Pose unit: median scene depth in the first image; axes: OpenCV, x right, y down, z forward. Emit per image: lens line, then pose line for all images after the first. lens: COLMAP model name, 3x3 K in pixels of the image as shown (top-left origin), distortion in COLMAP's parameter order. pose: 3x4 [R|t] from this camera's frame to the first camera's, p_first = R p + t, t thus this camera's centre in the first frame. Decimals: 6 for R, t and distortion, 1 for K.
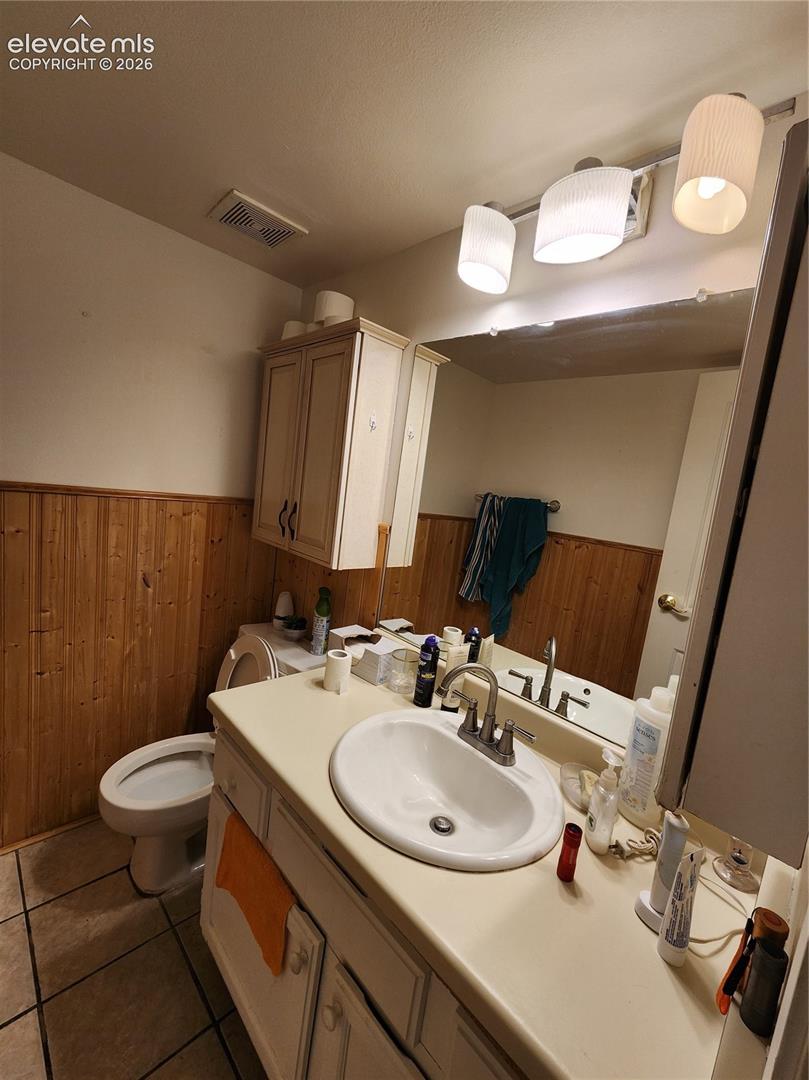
lens RADIAL K [[446.0, 0, 404.5], [0, 446.0, 540.0], [0, 0, 1]] dist [0.000832, 0.000940]
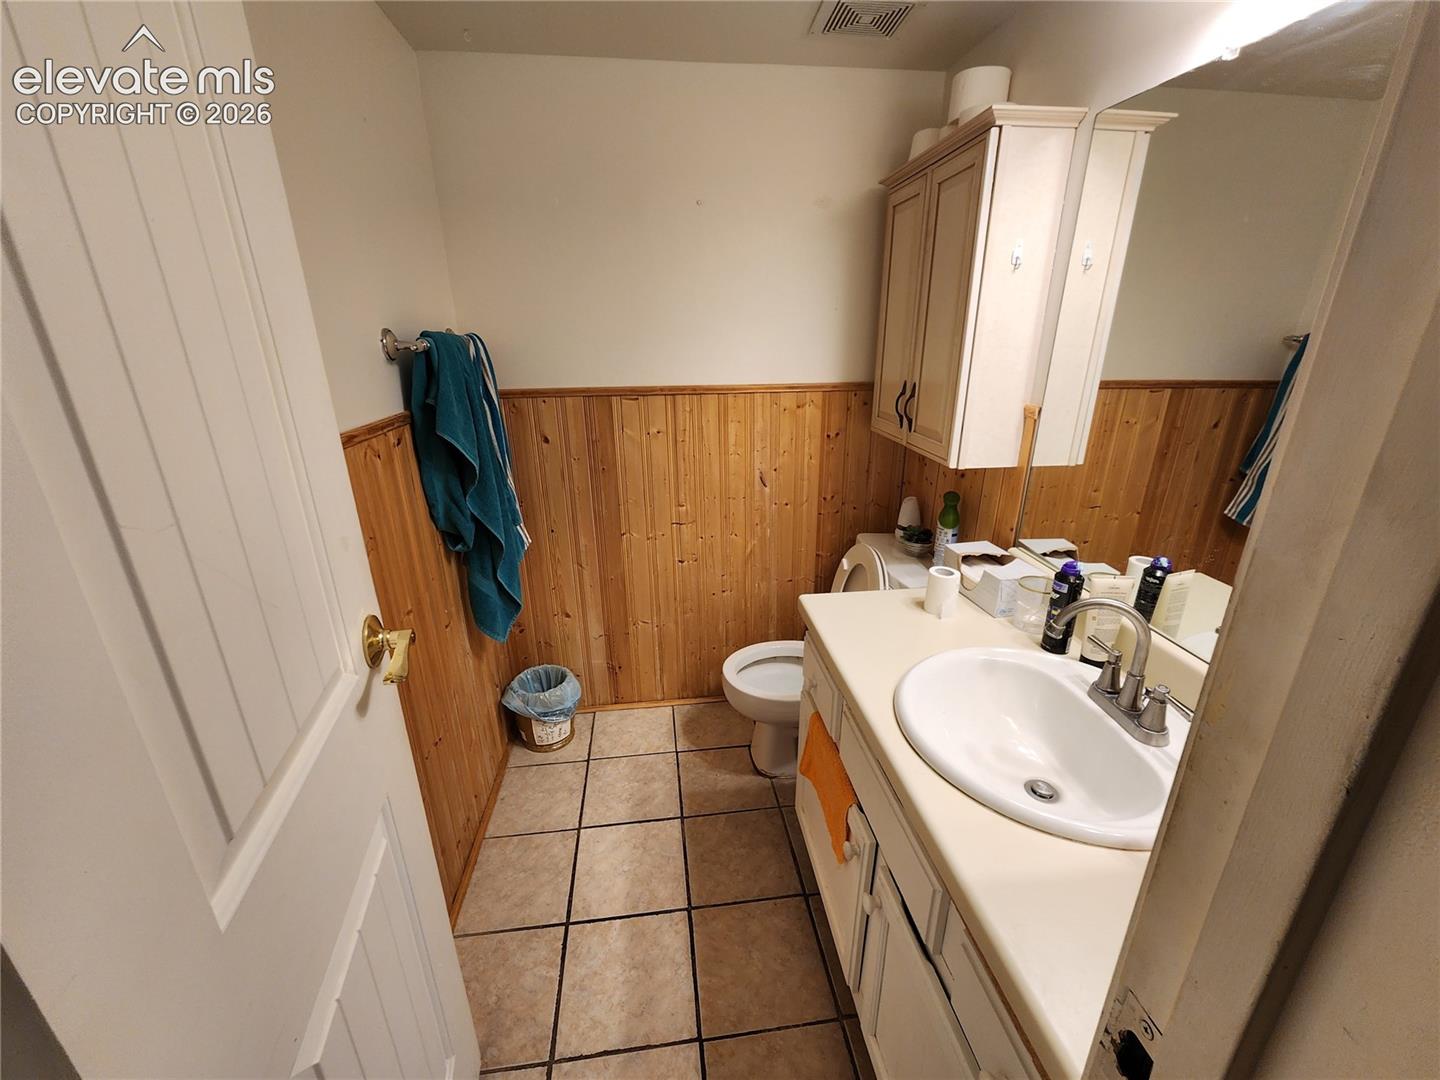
lens RADIAL K [[594.6, 0, 722.3], [0, 594.6, 533.4], [0, 0, 1]] dist [0.000832, 0.000940]
pose [[0.786023, 0.072002, -0.613989, 0.163739], [0.031683, 0.987197, 0.156329, 0.002660], [0.617384, -0.142331, 0.773679, -0.068263]]
